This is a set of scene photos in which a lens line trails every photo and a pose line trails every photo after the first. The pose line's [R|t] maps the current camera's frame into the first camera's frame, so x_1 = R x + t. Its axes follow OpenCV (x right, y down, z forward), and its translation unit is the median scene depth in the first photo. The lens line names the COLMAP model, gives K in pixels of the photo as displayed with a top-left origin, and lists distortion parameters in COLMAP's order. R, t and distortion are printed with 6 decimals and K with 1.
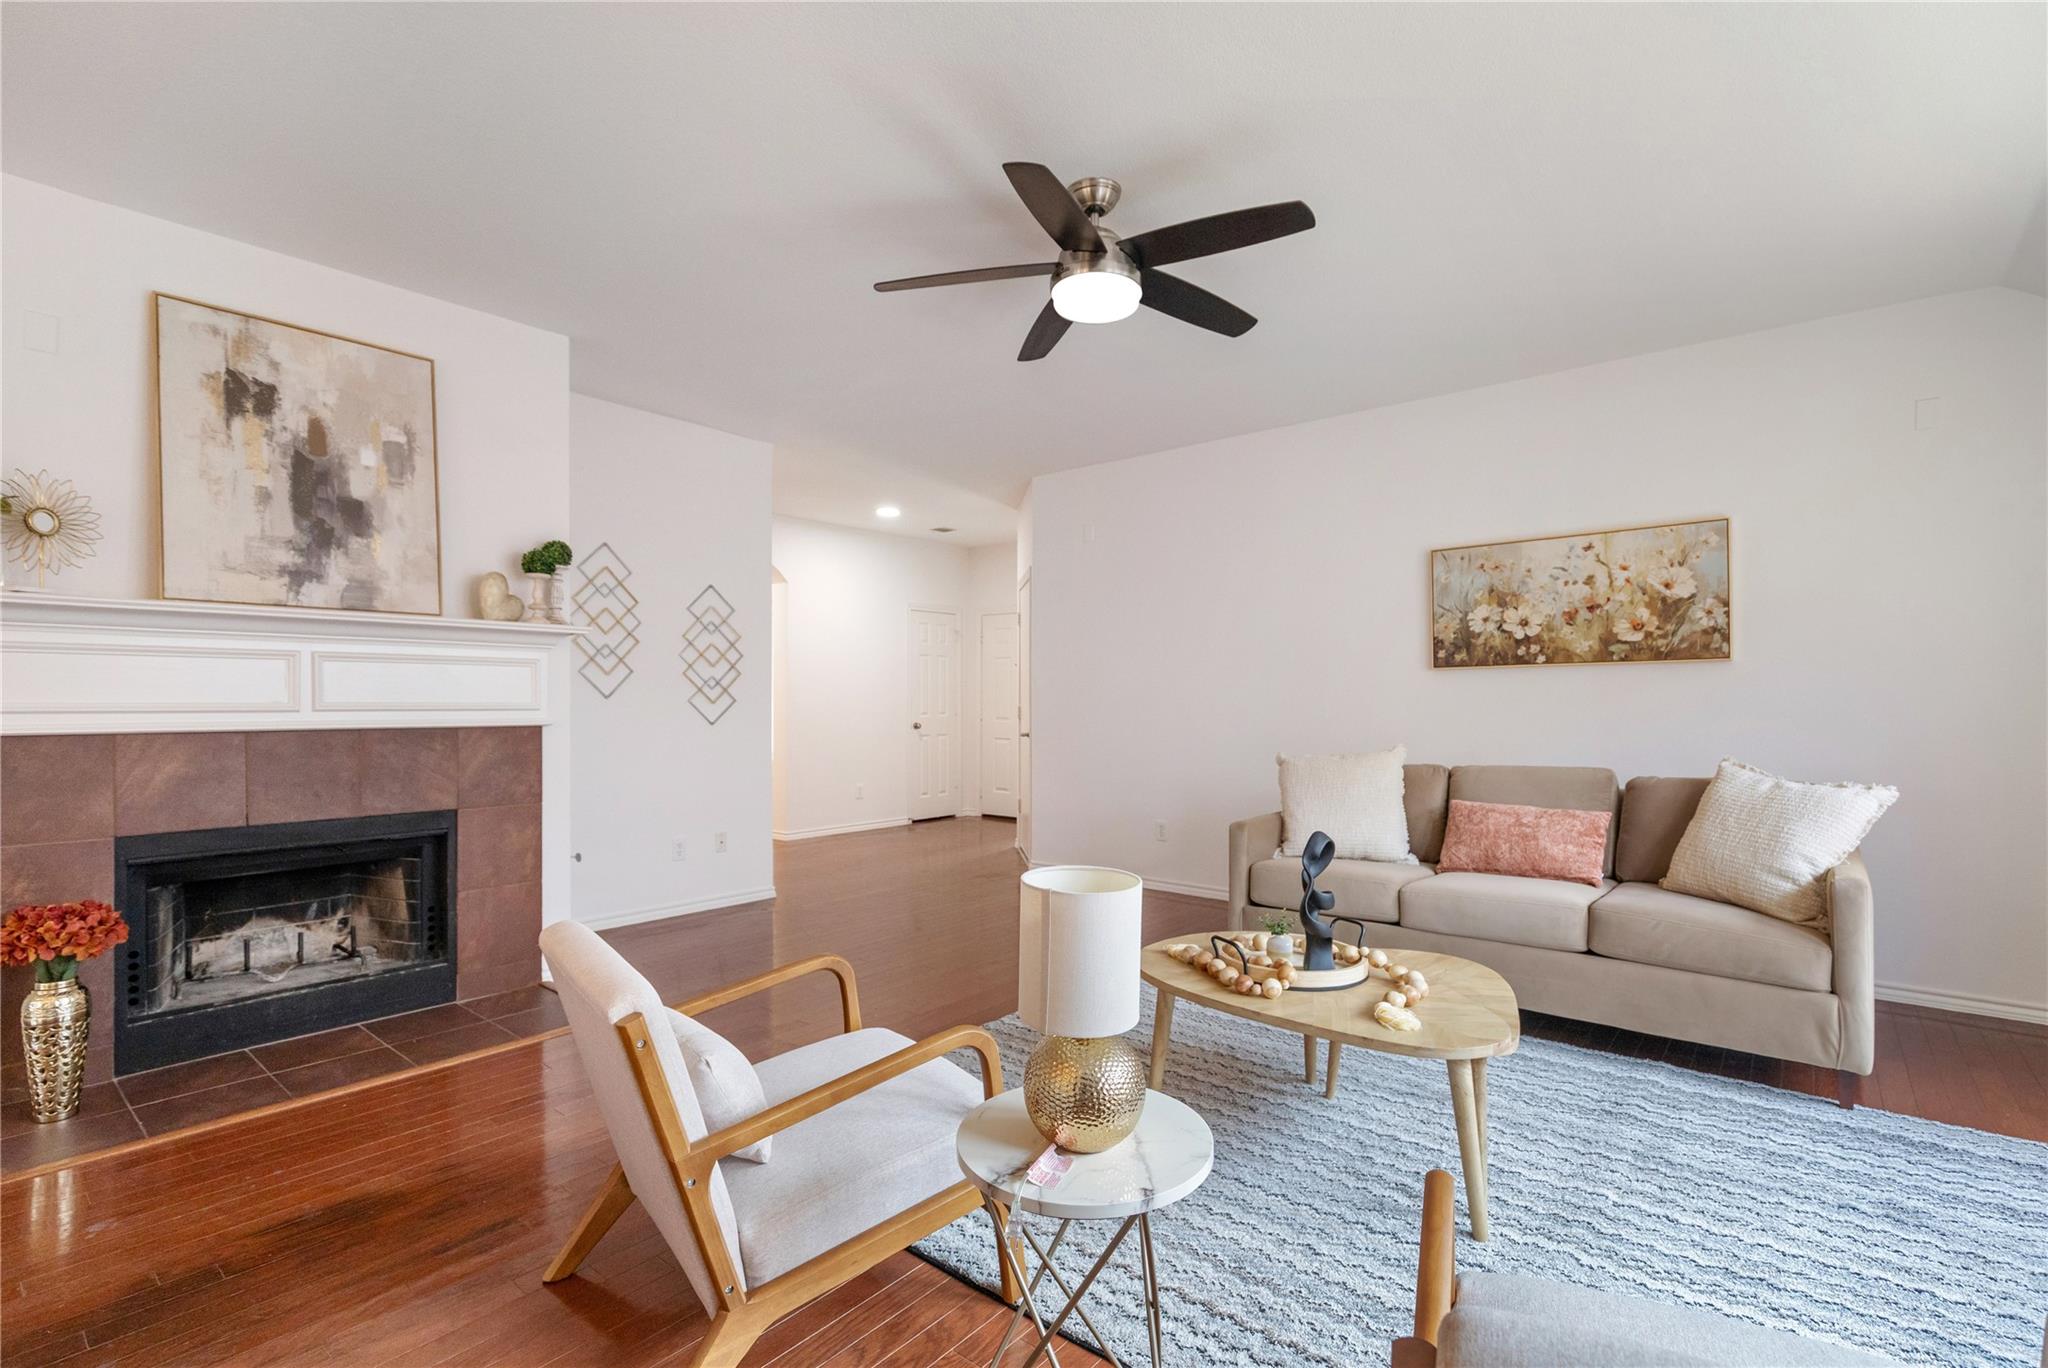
lens RADIAL K [[948.3, 0, 1025.0], [0, 948.3, 689.9], [0, 0, 1]] dist [-0.003228, -0.000385]
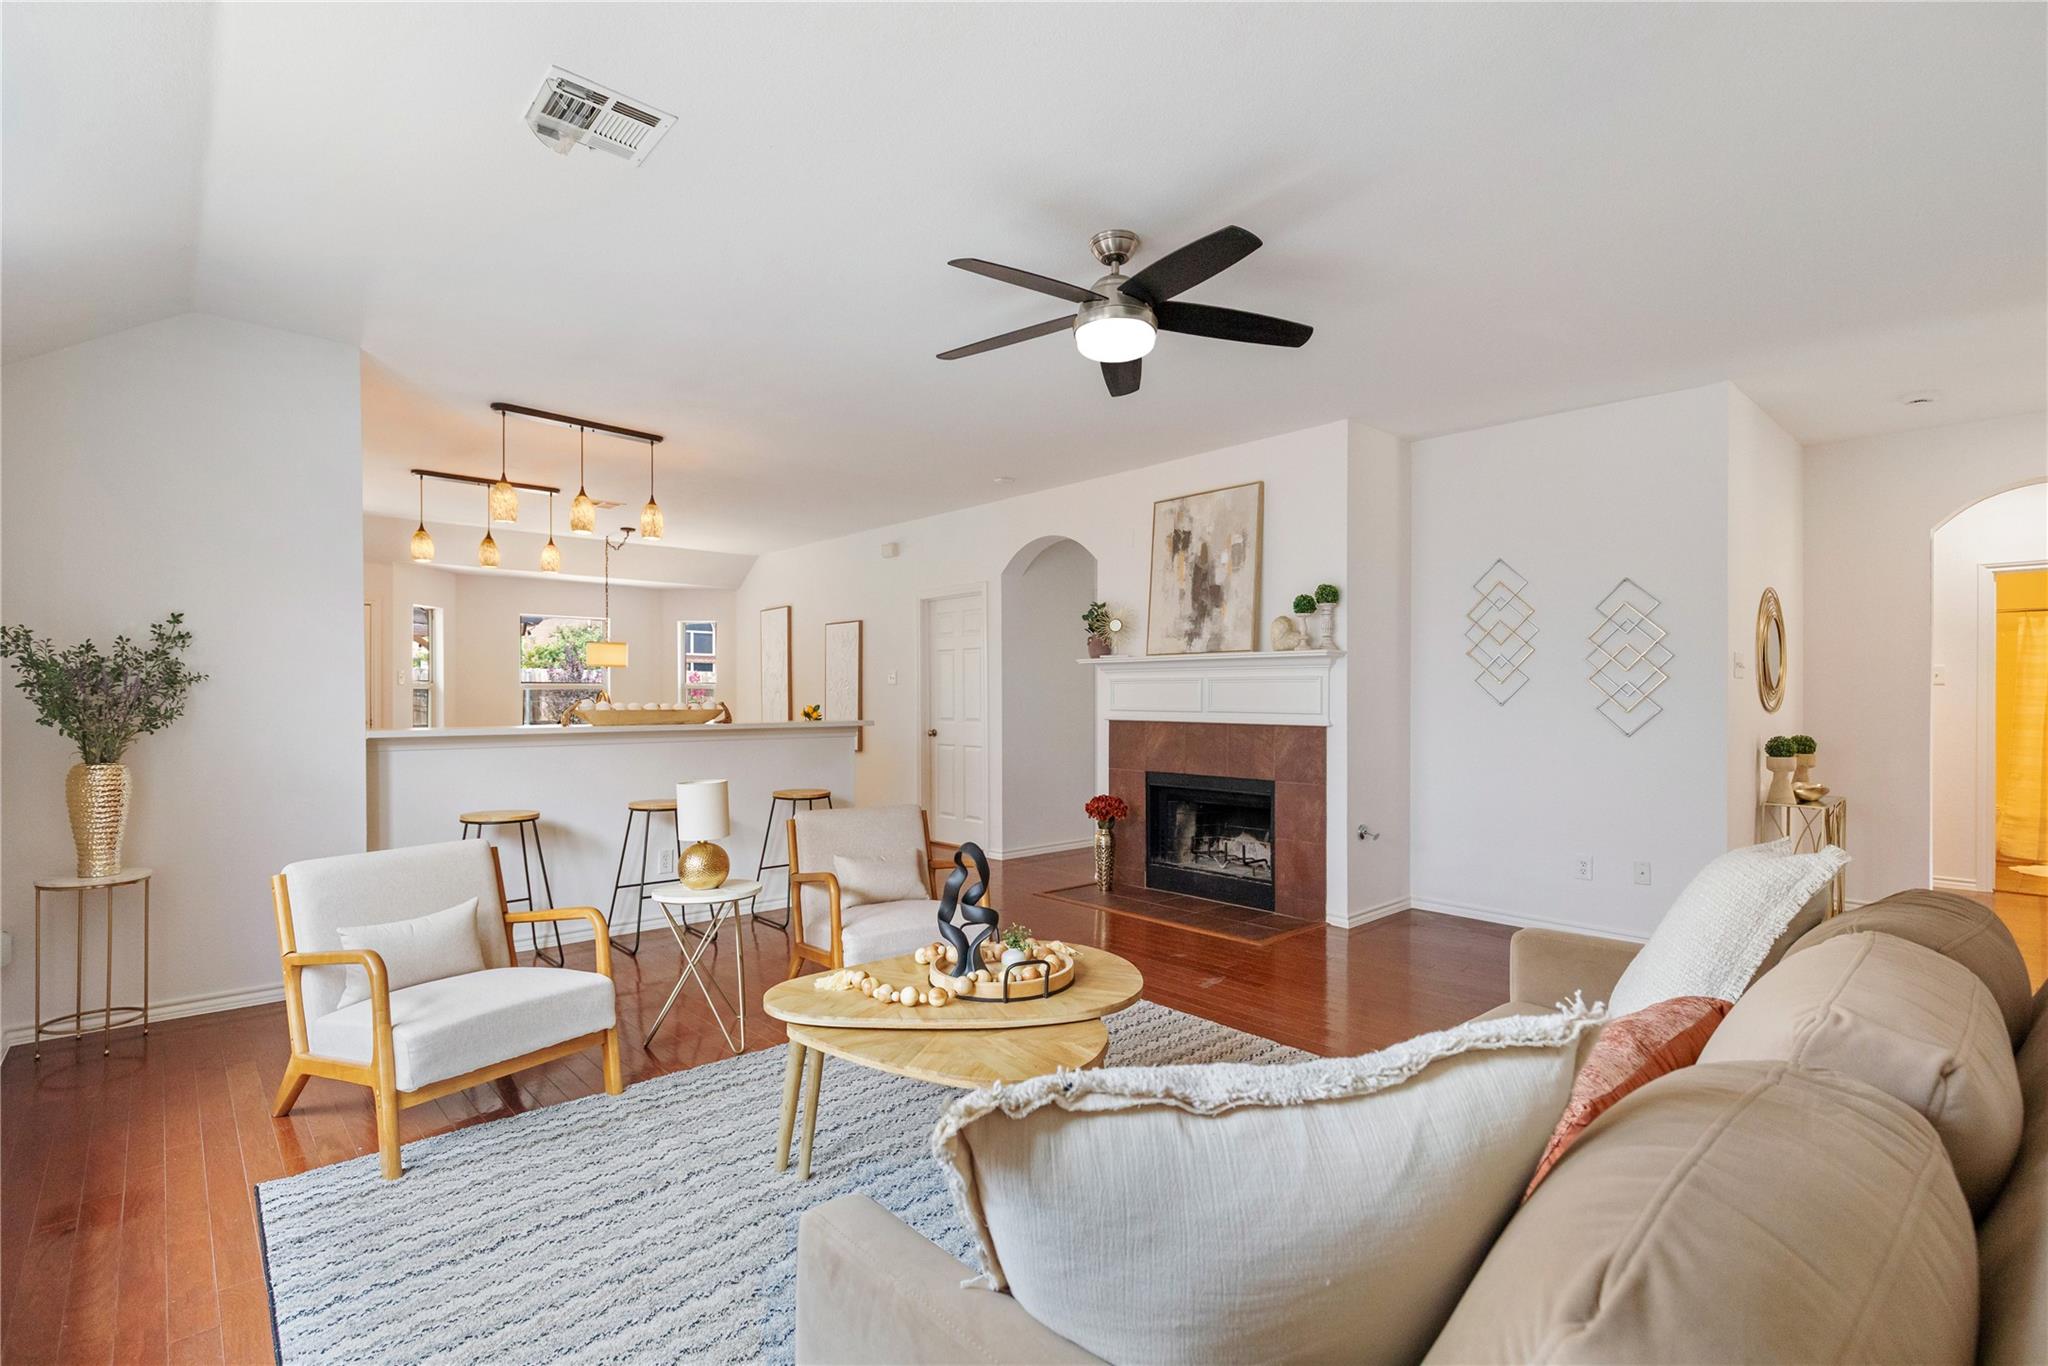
lens RADIAL K [[948.3, 0, 1025.8], [0, 948.3, 695.4], [0, 0, 1]] dist [-0.003228, -0.000385]
pose [[-0.159627, -0.004198, -0.987169, 0.984149], [0.005920, 0.999969, -0.005210, -0.000989], [0.987160, -0.006675, -0.159597, 0.925365]]
